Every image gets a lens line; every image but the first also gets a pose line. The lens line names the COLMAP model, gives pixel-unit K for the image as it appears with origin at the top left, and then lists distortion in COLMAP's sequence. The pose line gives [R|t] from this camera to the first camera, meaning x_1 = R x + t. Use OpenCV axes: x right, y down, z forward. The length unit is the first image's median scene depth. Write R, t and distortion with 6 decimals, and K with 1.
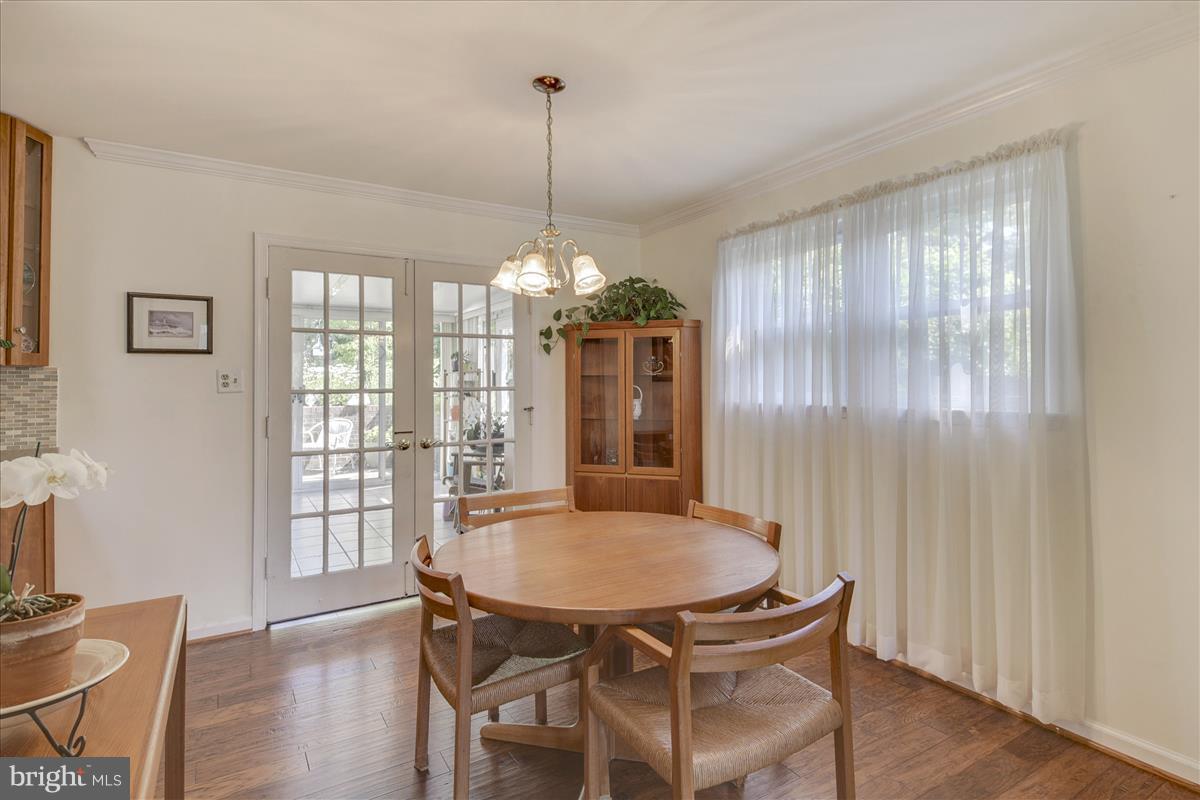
lens RADIAL K [[618.0, 0, 597.6], [0, 618.0, 376.2], [0, 0, 1]] dist [-0.000611, 0.000090]
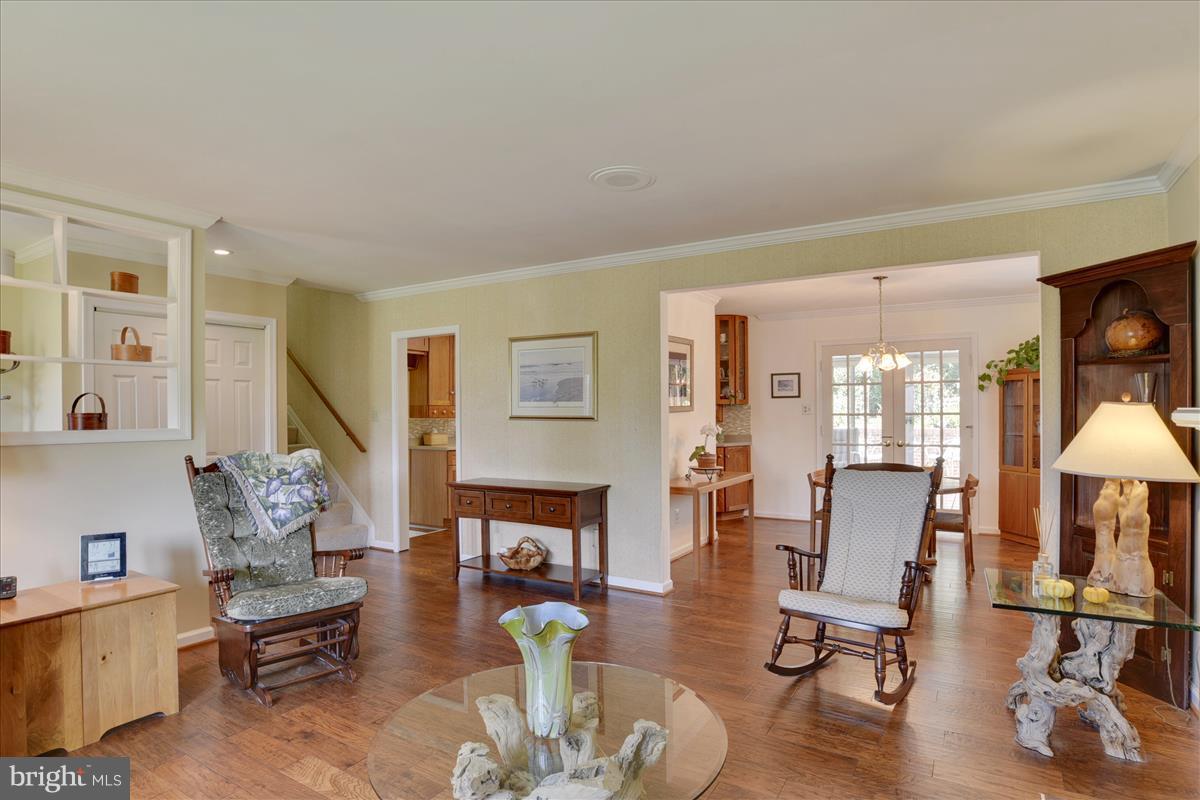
lens RADIAL K [[637.8, 0, 600.0], [0, 637.8, 400.0], [0, 0, 1]] dist [-0.004897, -0.000164]
pose [[0.434801, -0.013757, -0.900421, 1.173152], [0.014573, 0.999860, -0.008240, -0.018696], [0.900409, -0.009539, 0.434941, -0.687559]]
